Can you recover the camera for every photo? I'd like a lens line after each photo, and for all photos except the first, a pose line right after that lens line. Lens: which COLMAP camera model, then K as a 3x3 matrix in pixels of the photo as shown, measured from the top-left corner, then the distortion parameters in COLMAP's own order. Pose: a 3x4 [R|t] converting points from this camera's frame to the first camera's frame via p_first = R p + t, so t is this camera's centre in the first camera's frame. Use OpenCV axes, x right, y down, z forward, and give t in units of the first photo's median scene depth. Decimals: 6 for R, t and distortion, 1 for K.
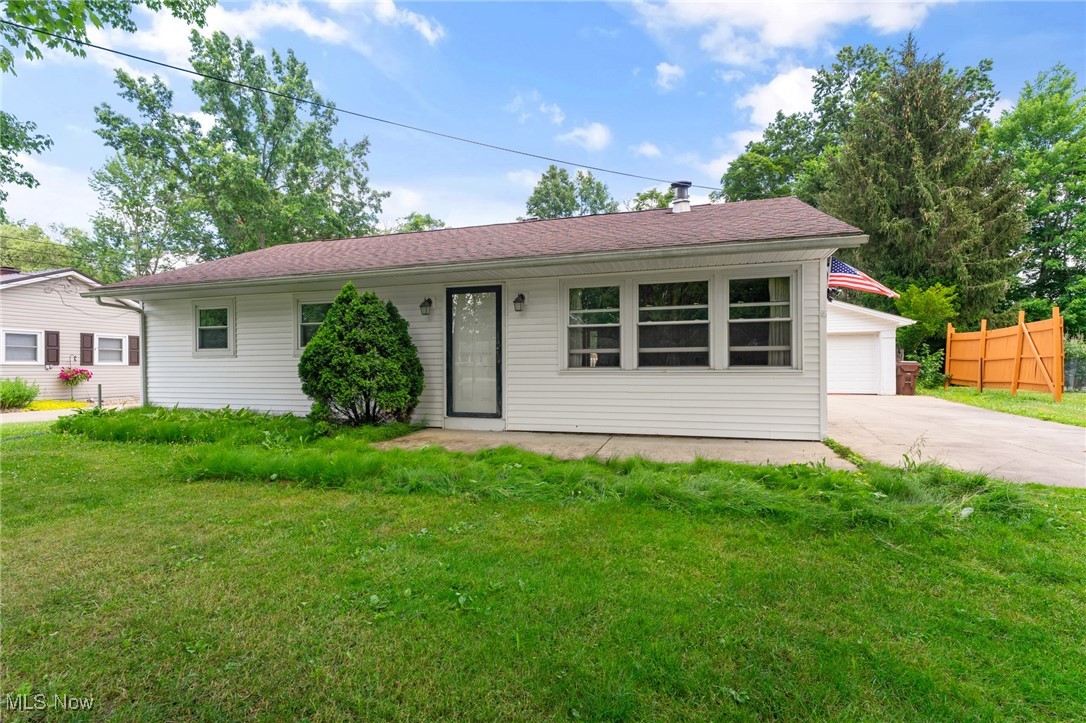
lens RADIAL K [[491.6, 0, 543.0], [0, 491.6, 361.5], [0, 0, 1]] dist [0.000335, -0.000278]
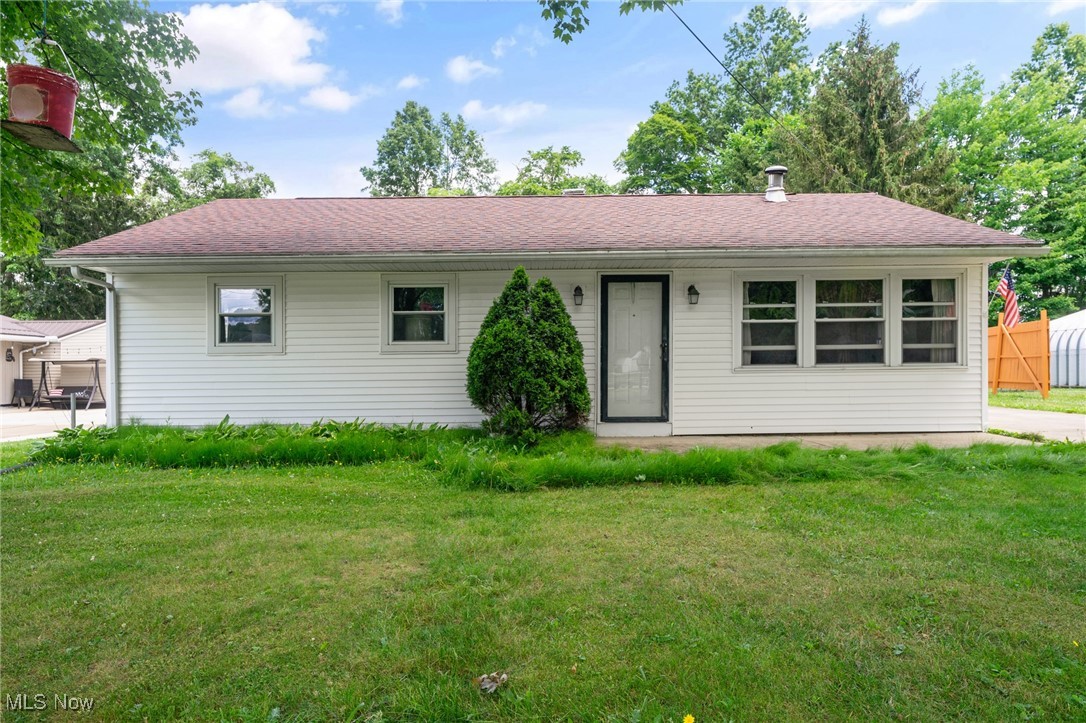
lens RADIAL K [[657.3, 0, 540.2], [0, 657.3, 369.2], [0, 0, 1]] dist [0.003072, 0.000547]
pose [[0.956453, -0.004308, 0.291855, -0.504409], [0.002823, 0.999981, 0.005509, 0.008516], [-0.291874, -0.004446, 0.956447, -0.067946]]
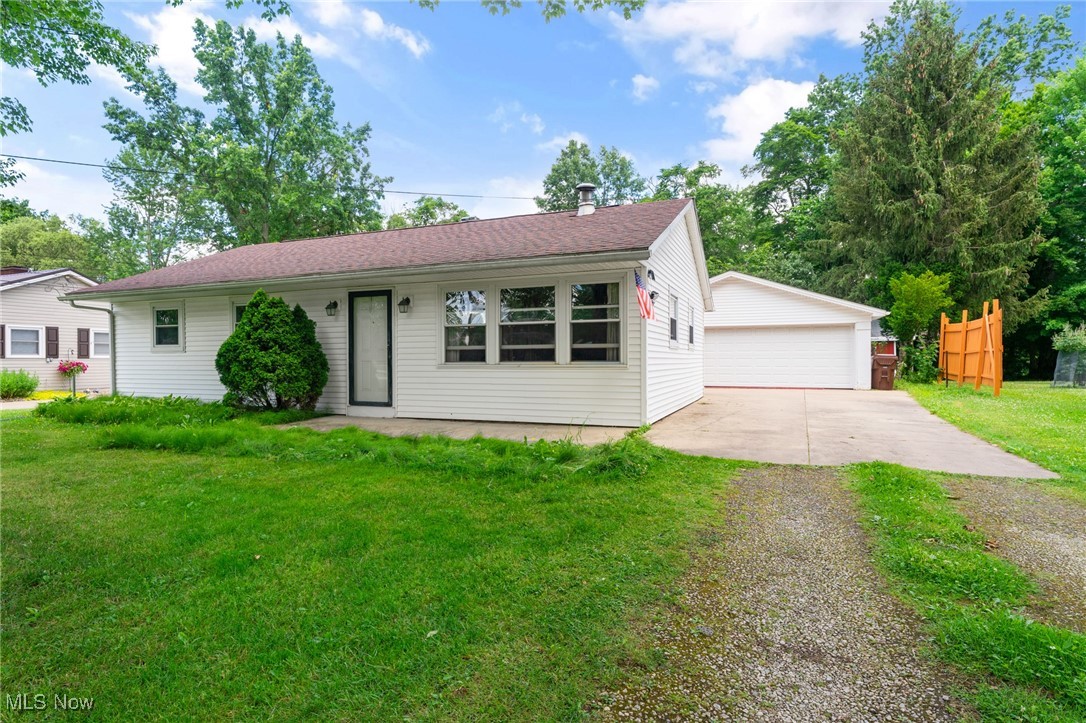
lens RADIAL K [[546.8, 0, 542.8], [0, 546.8, 355.6], [0, 0, 1]] dist [0.000188, 0.000115]
pose [[0.996682, -0.000220, -0.081397, 0.278753], [0.000701, 0.999982, 0.005875, -0.007480], [0.081395, -0.005913, 0.996664, -0.176560]]
